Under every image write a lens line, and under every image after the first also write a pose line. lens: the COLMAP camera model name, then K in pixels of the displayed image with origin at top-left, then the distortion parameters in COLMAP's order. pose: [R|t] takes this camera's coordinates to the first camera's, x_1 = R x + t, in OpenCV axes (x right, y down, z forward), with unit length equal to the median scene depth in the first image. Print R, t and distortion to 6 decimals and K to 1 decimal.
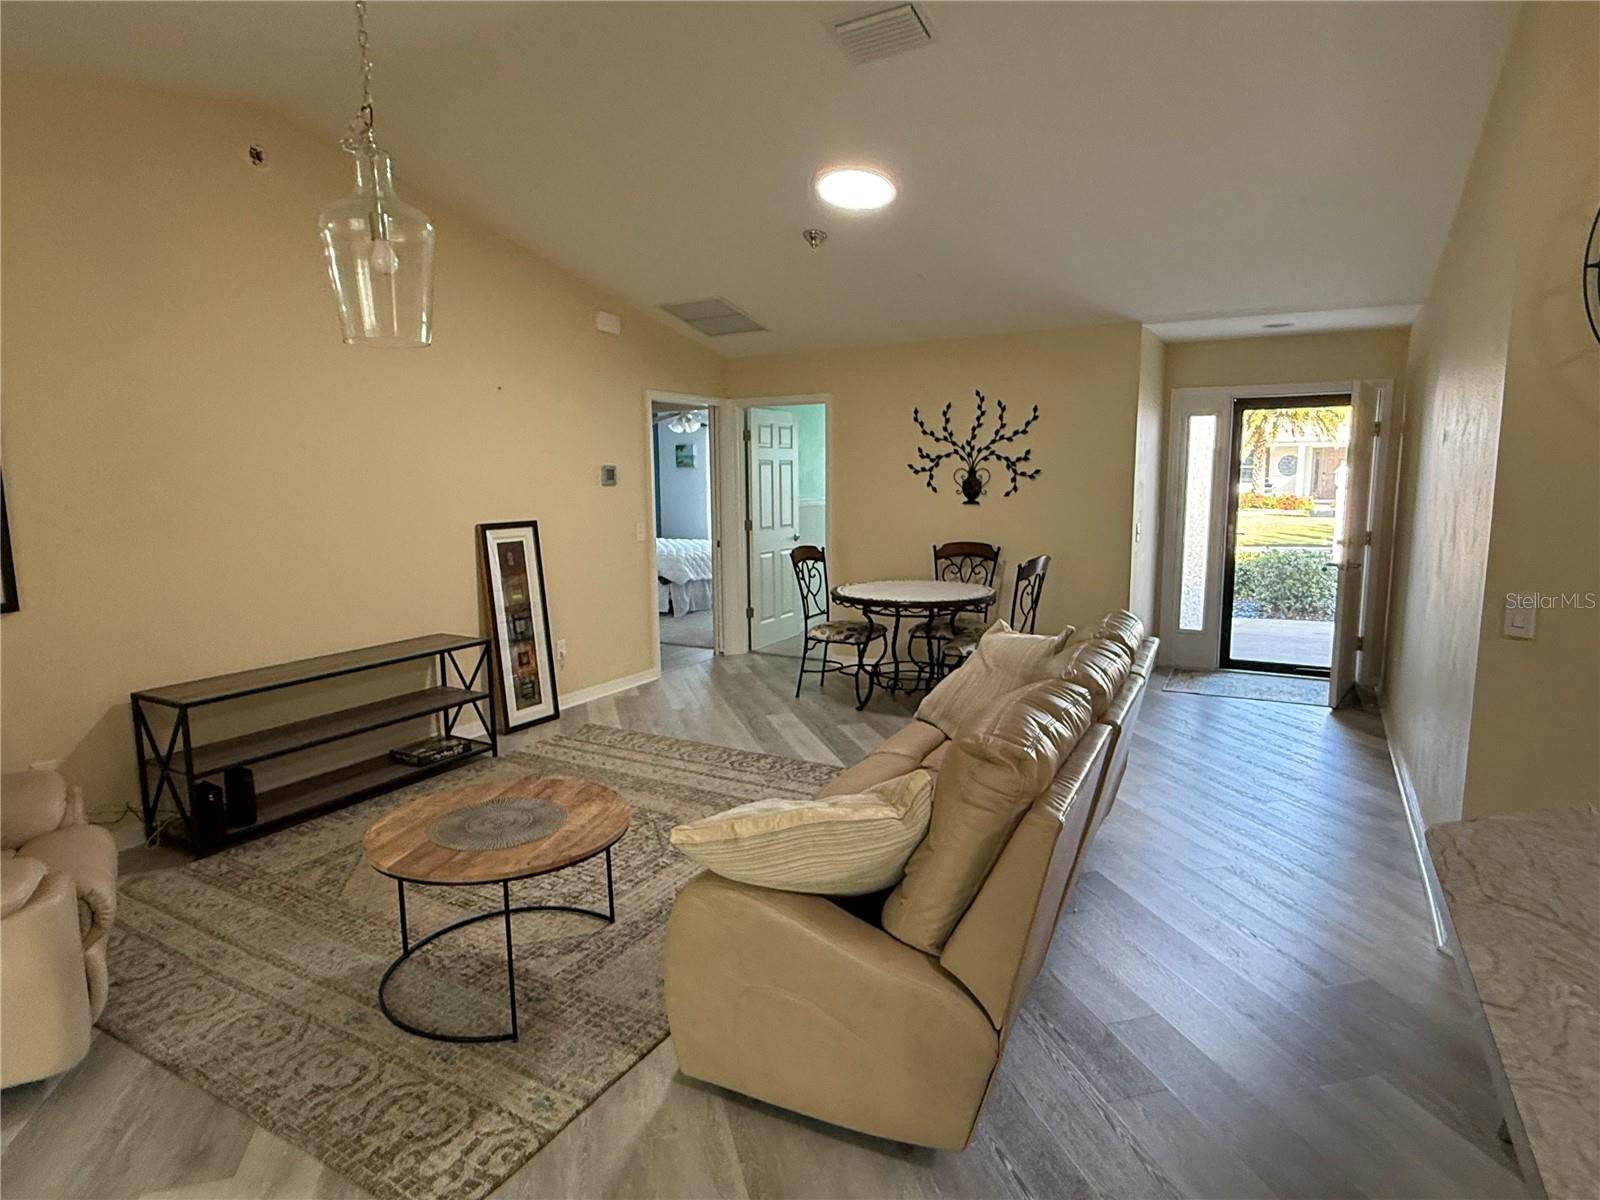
lens RADIAL K [[897.3, 0, 803.3], [0, 897.3, 596.7], [0, 0, 1]] dist [0.001334, 0.002059]
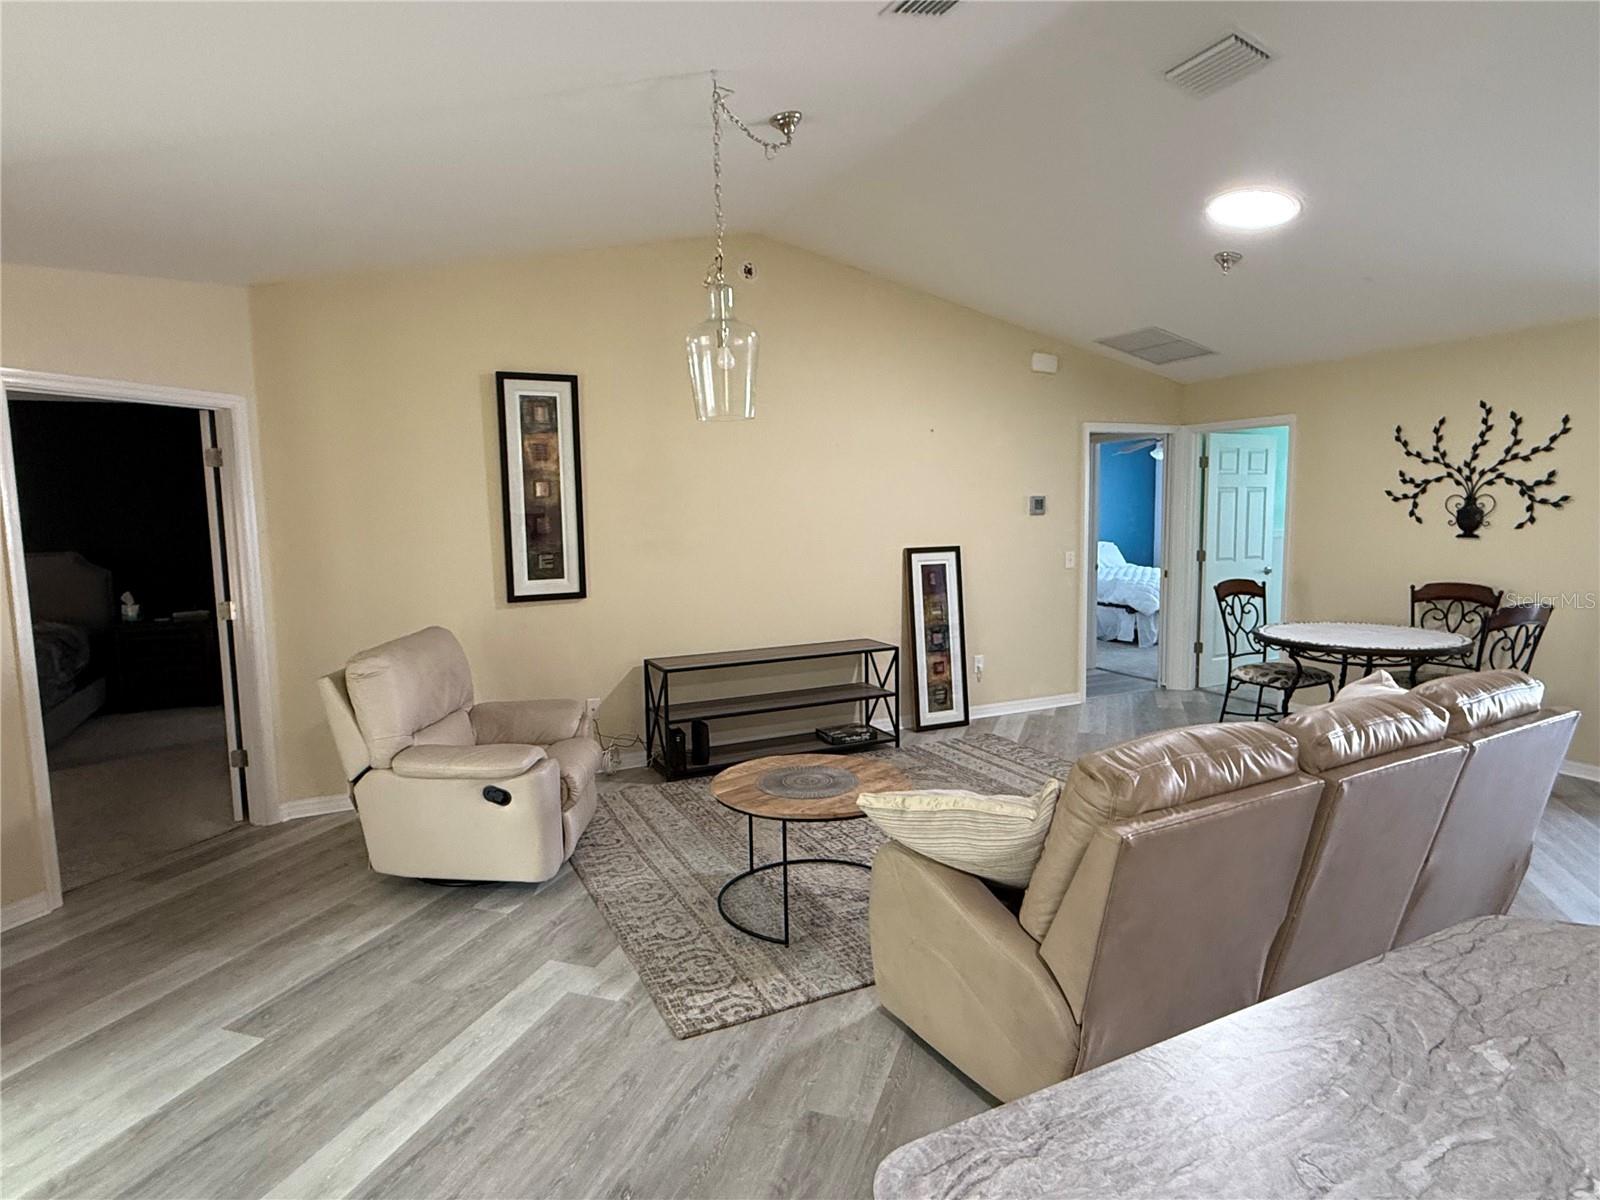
lens RADIAL K [[897.3, 0, 800.8], [0, 897.3, 601.1], [0, 0, 1]] dist [0.001334, 0.002059]
pose [[0.824616, 0.056693, -0.562845, 0.213380], [-0.069658, 0.997570, -0.001573, -0.000985], [0.561388, 0.040503, 0.826561, -0.042479]]
